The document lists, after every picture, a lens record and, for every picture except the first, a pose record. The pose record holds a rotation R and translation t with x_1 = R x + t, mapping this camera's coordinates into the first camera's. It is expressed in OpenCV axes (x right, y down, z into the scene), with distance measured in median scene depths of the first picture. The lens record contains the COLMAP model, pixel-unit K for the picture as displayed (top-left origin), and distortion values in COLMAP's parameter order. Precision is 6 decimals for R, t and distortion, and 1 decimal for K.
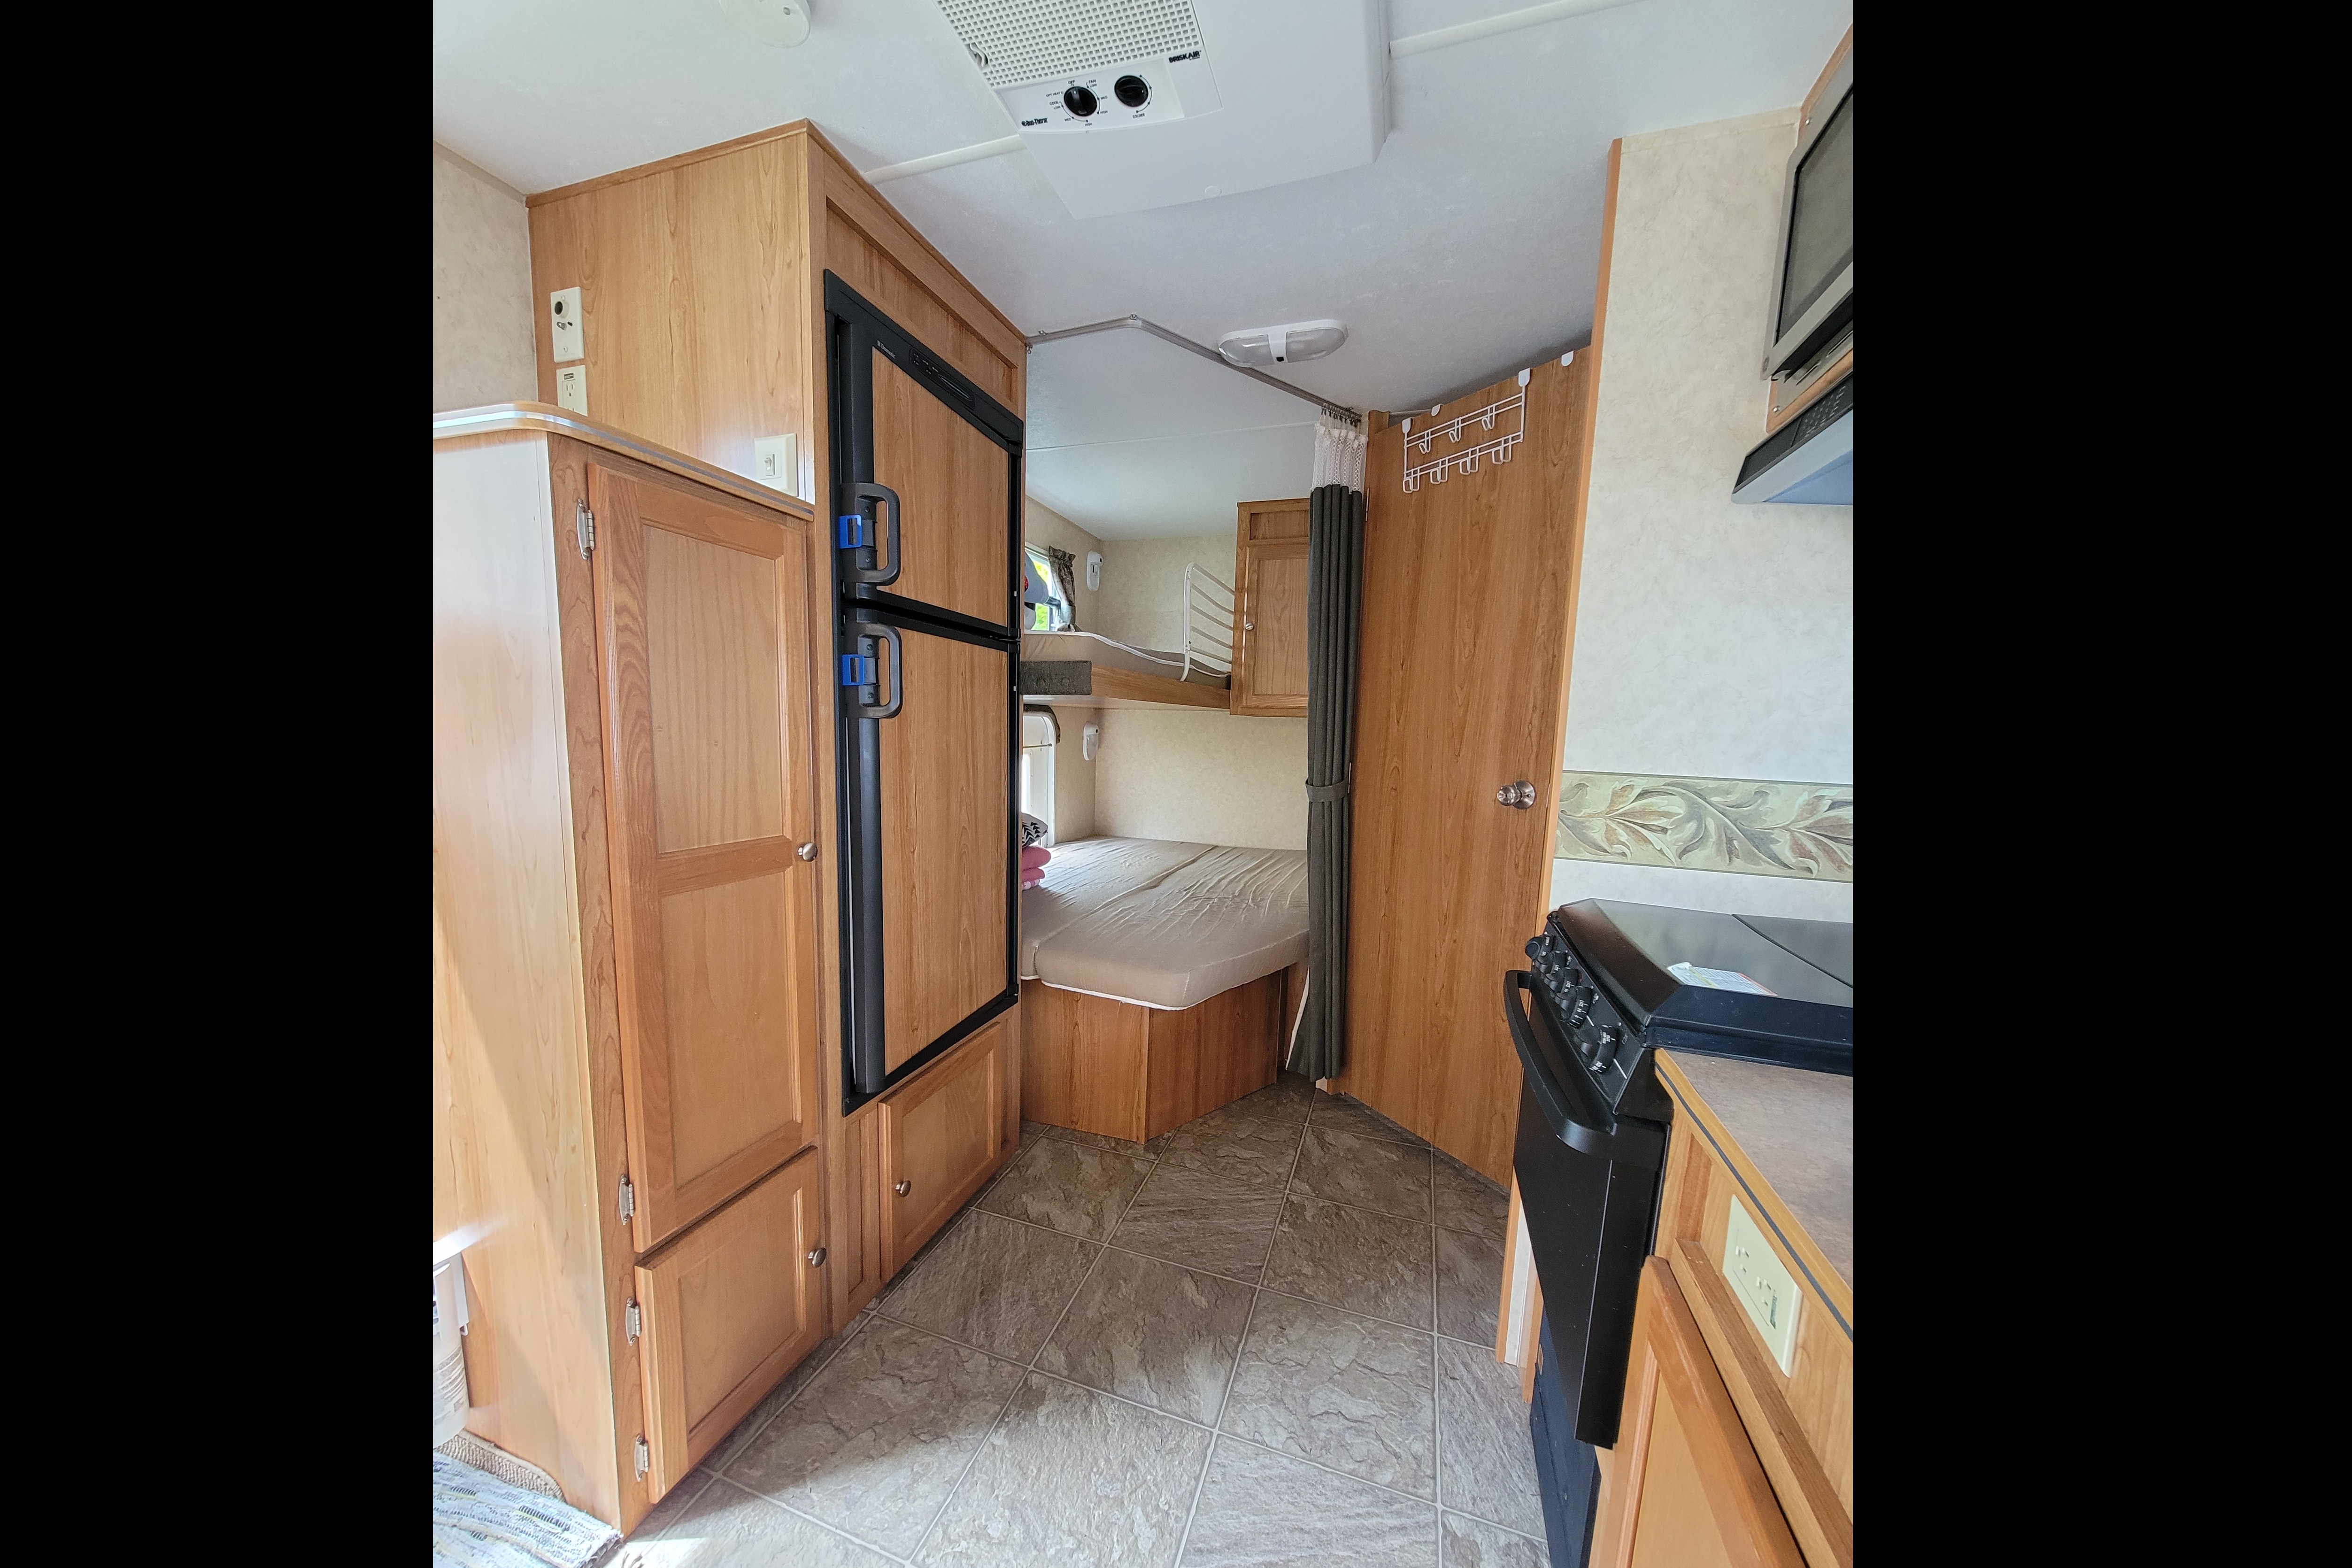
lens RADIAL K [[779.0, 0, 1130.9], [0, 779.0, 824.1], [0, 0, 1]] dist [-0.000678, -0.000044]
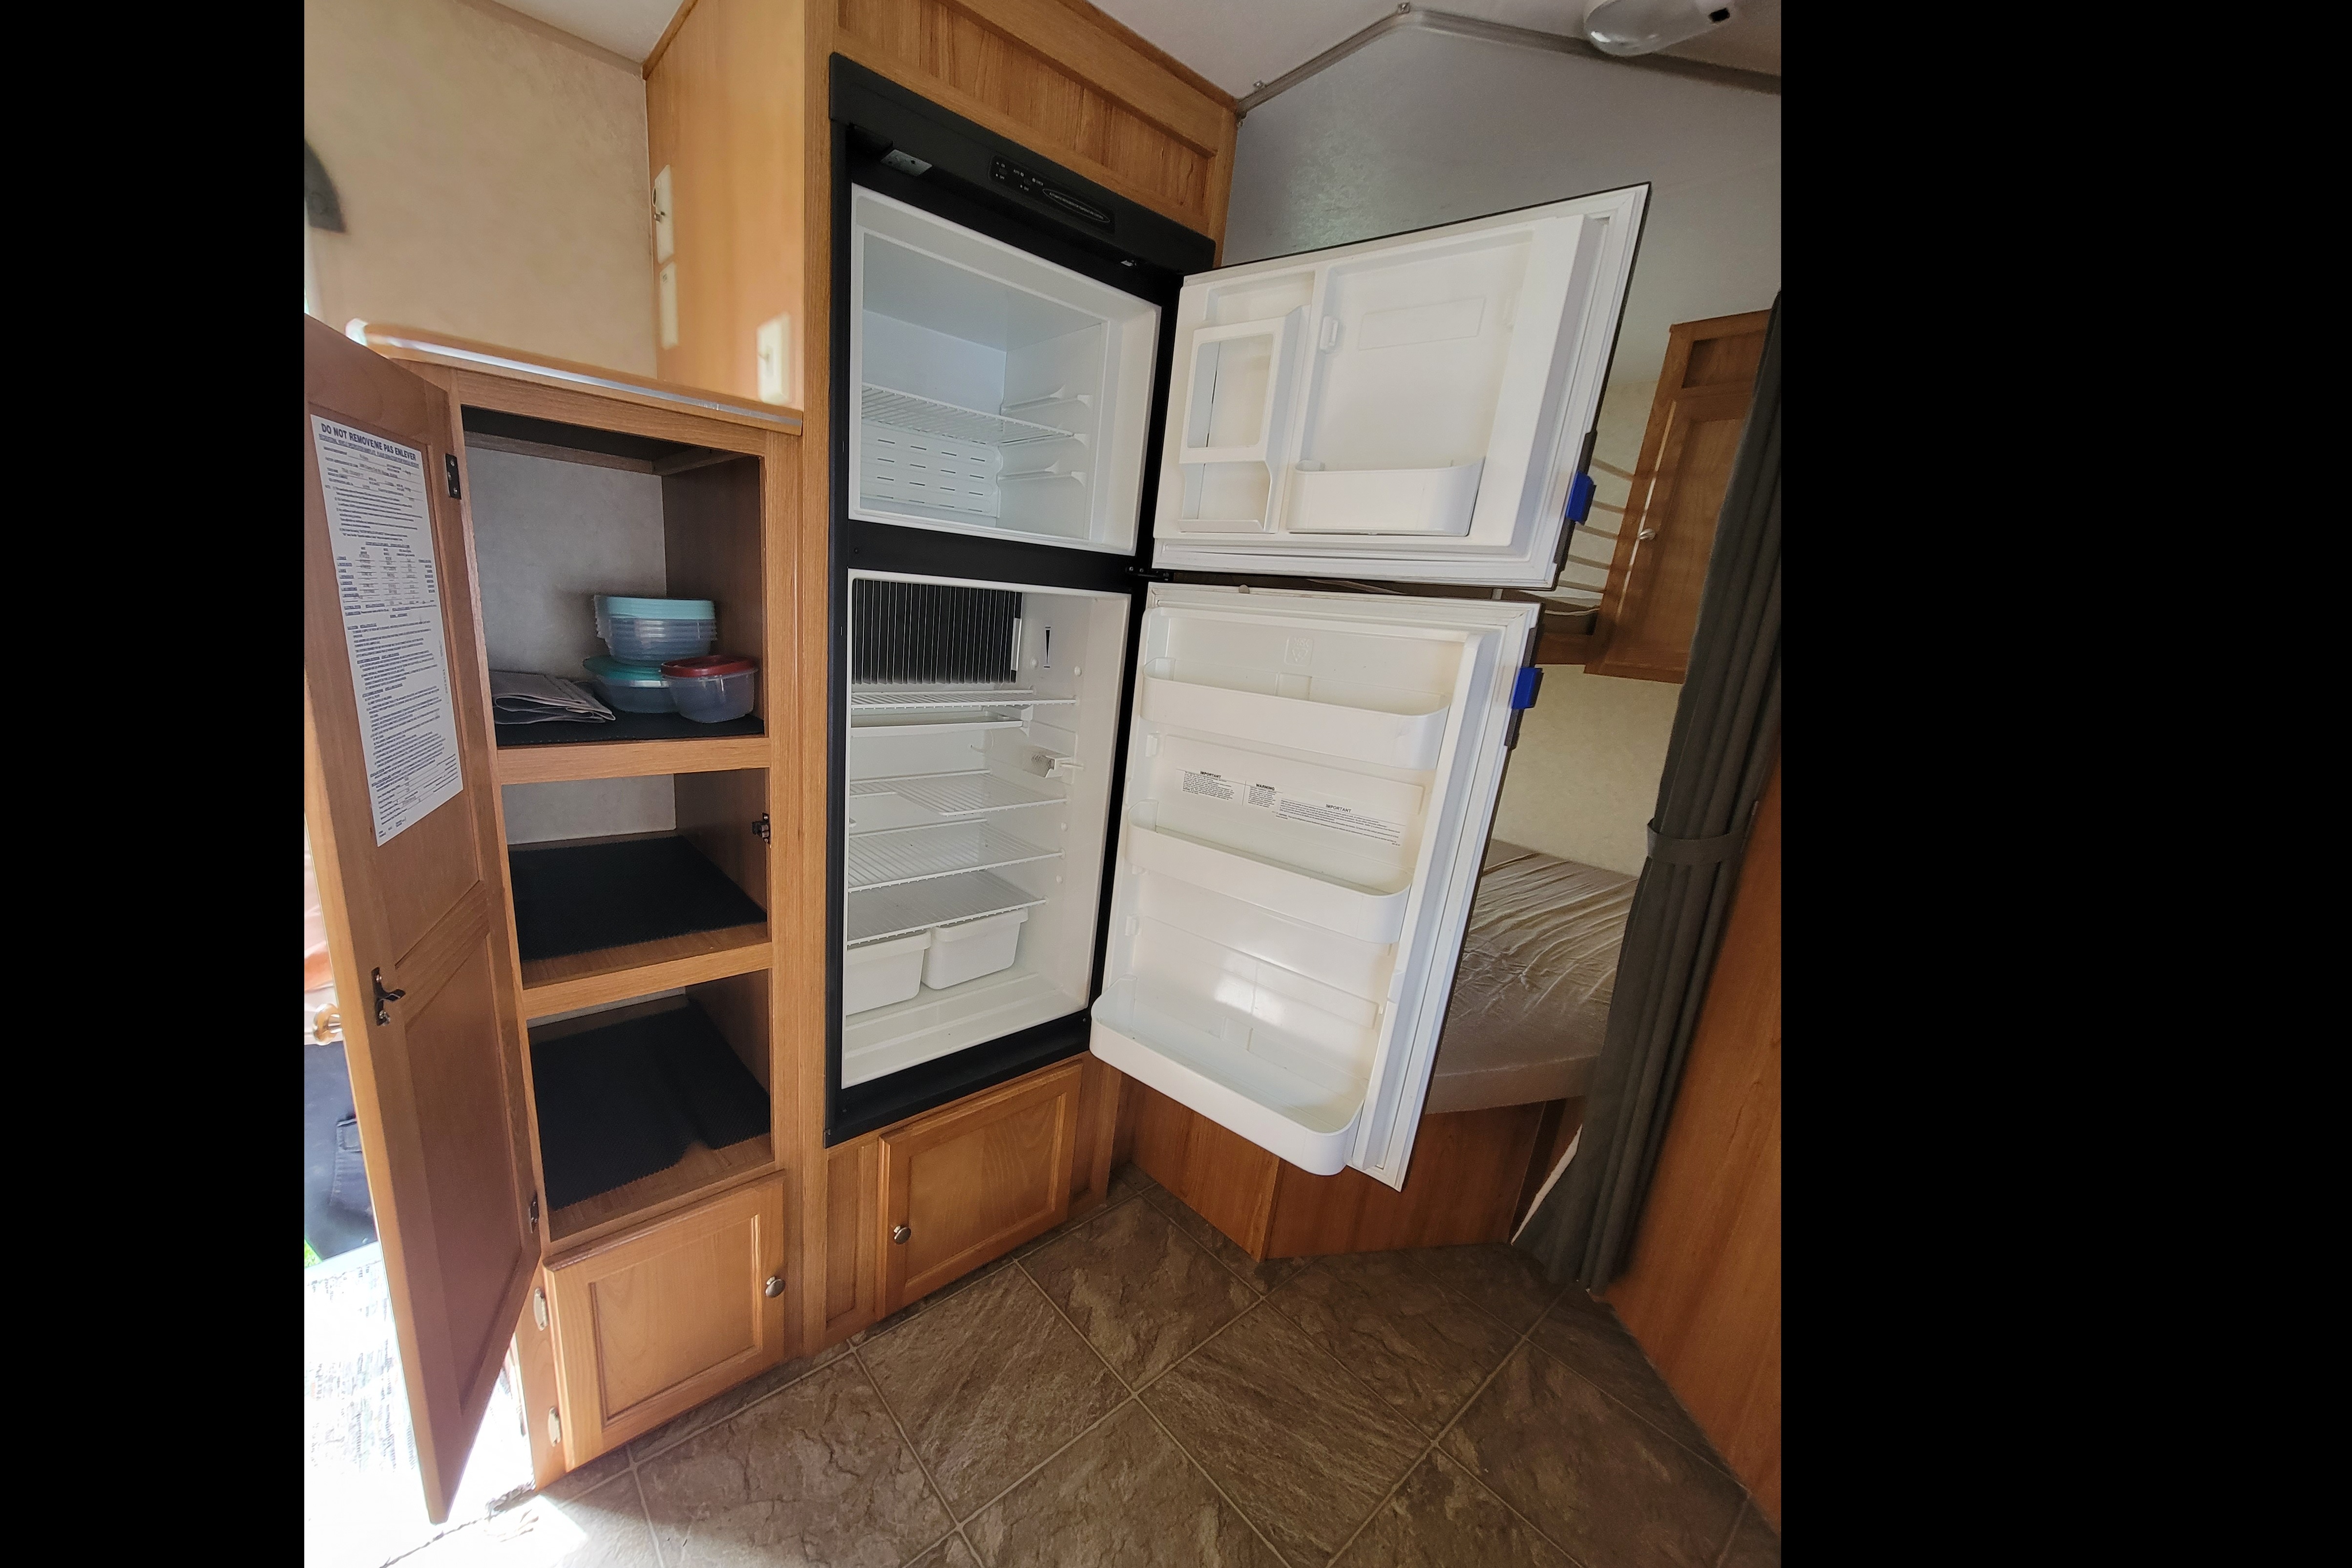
lens RADIAL K [[811.5, 0, 1023.2], [0, 811.5, 825.3], [0, 0, 1]] dist [-0.000551, -0.000026]
pose [[0.845692, 0.180774, -0.502121, 0.159338], [-0.117881, 0.980918, 0.154611, -0.110131], [0.520489, -0.071563, 0.850864, 0.276680]]
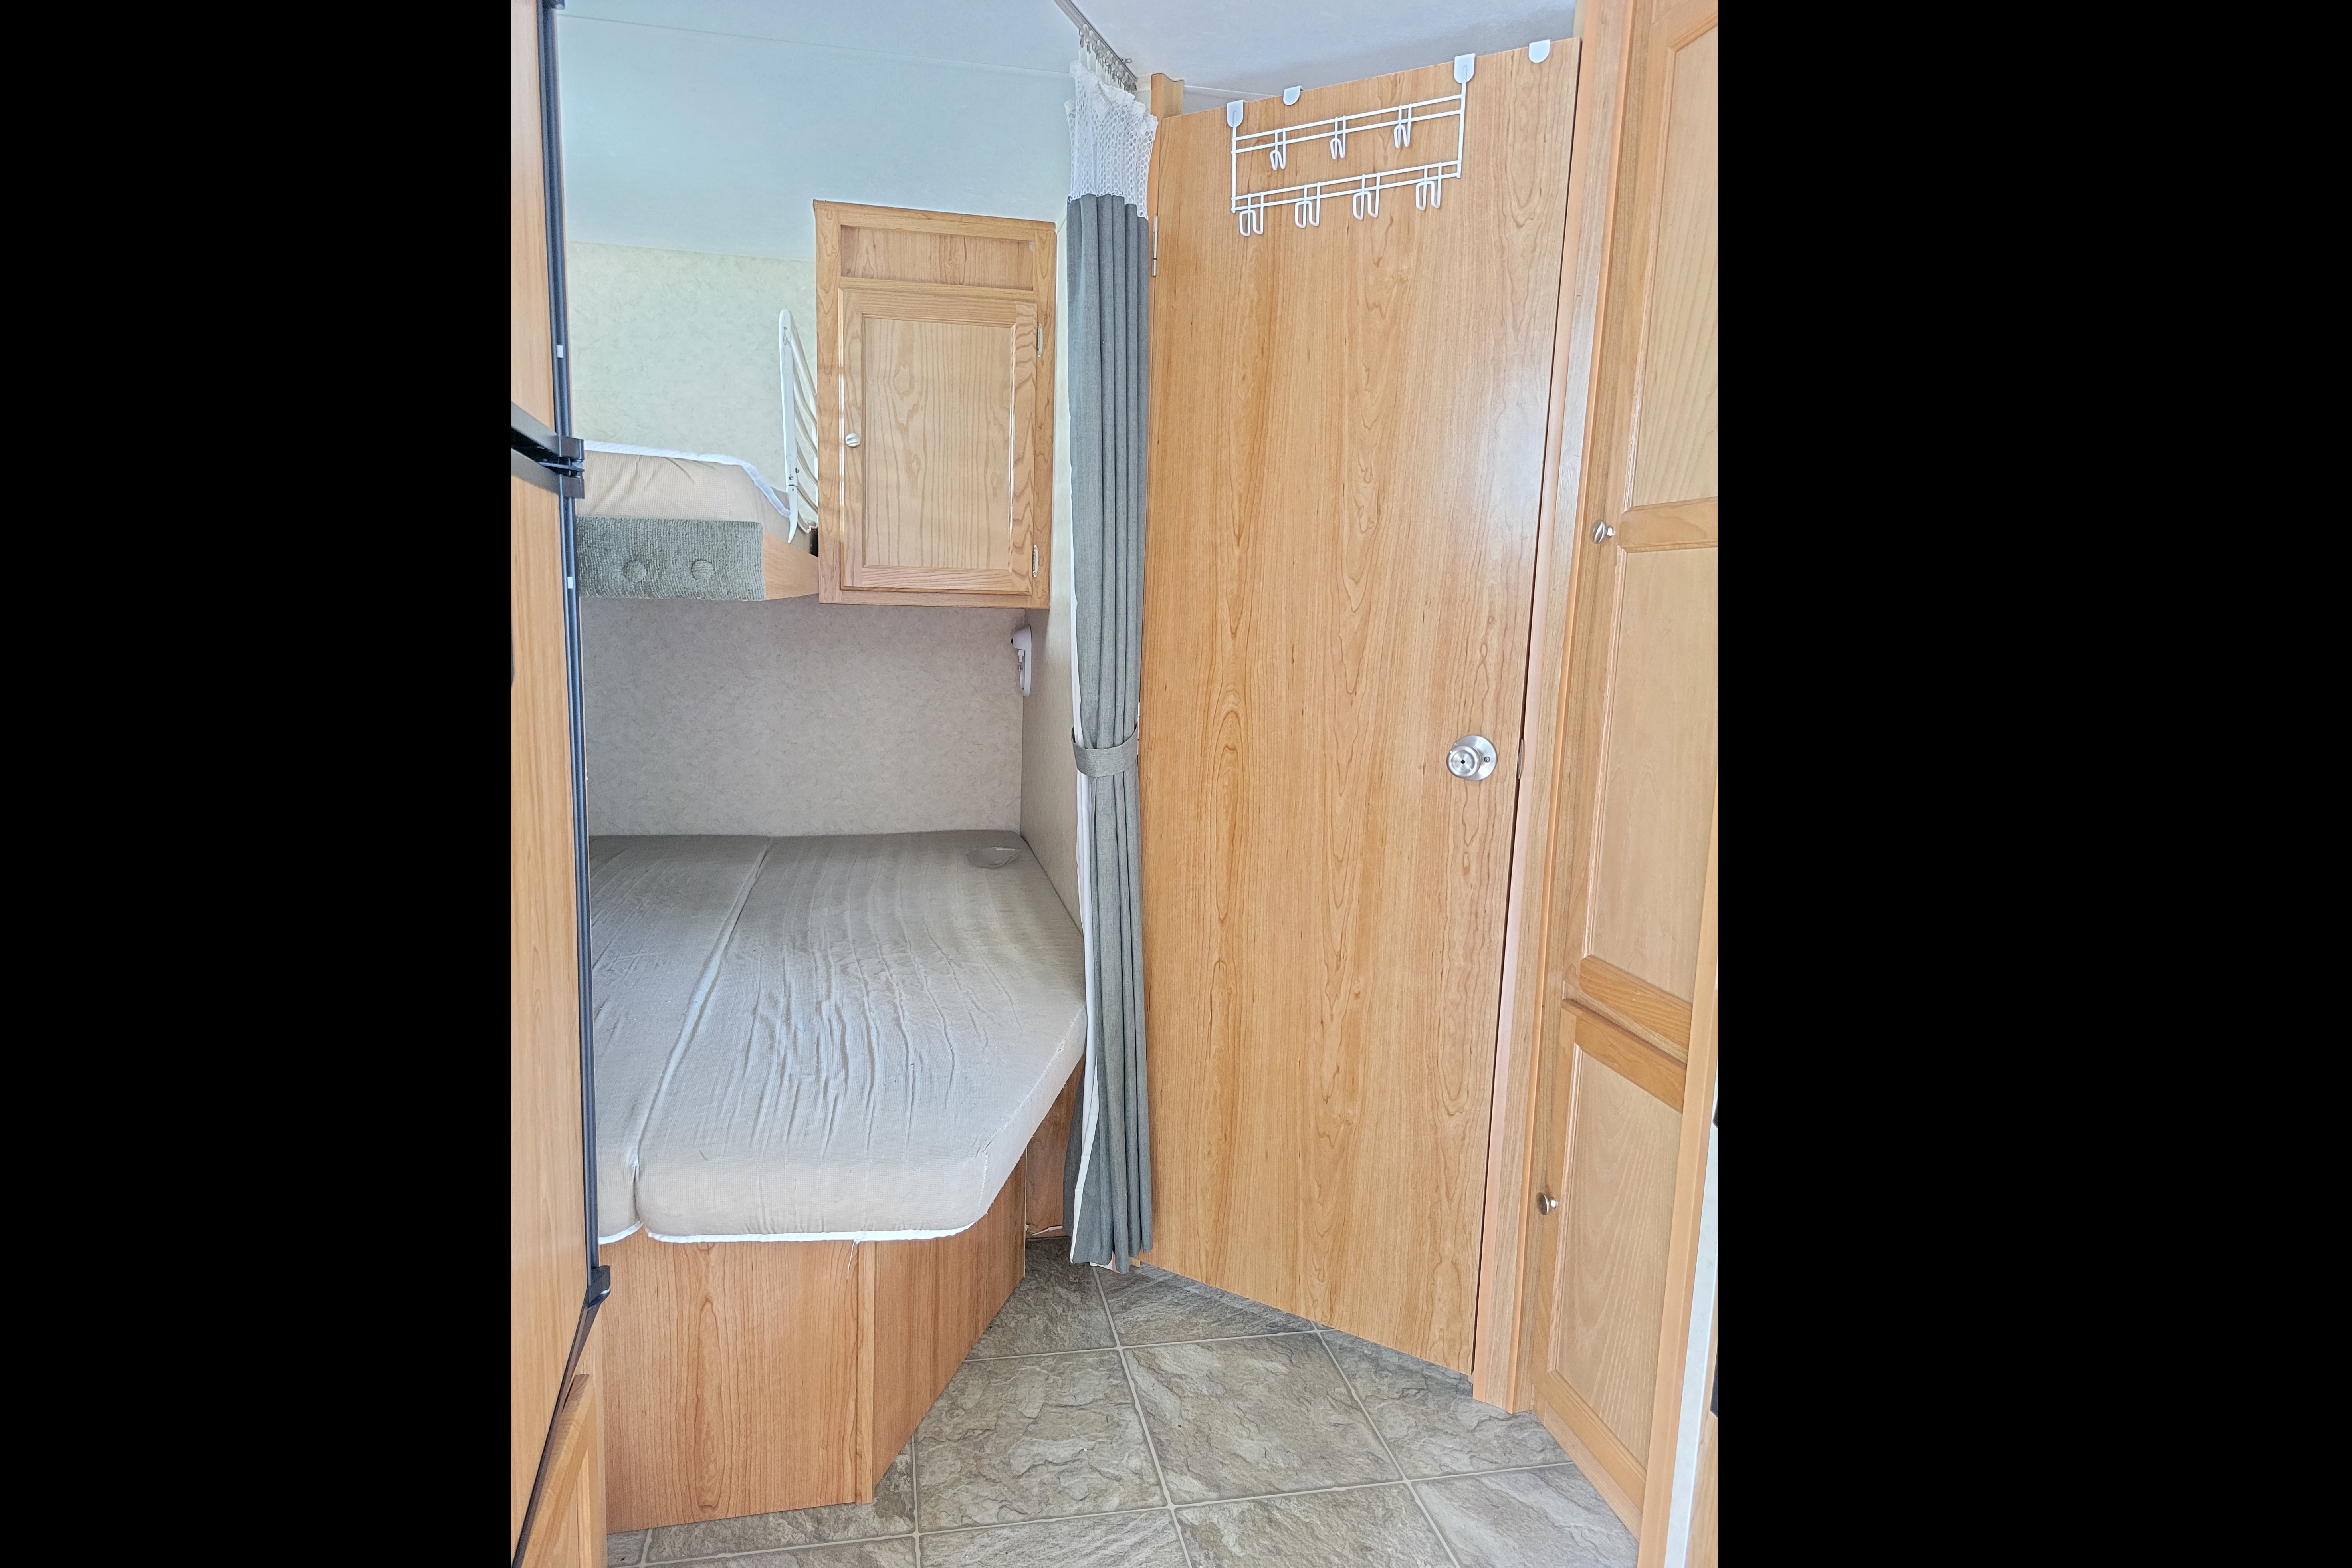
lens RADIAL K [[1227.5, 0, 1094.5], [0, 1227.5, 779.2], [0, 0, 1]] dist [0.036923, -0.000744]
pose [[0.860020, -0.077406, 0.504355, -0.251337], [0.060852, 0.996932, 0.049239, -0.084491], [-0.506618, -0.011656, 0.862092, 0.288482]]
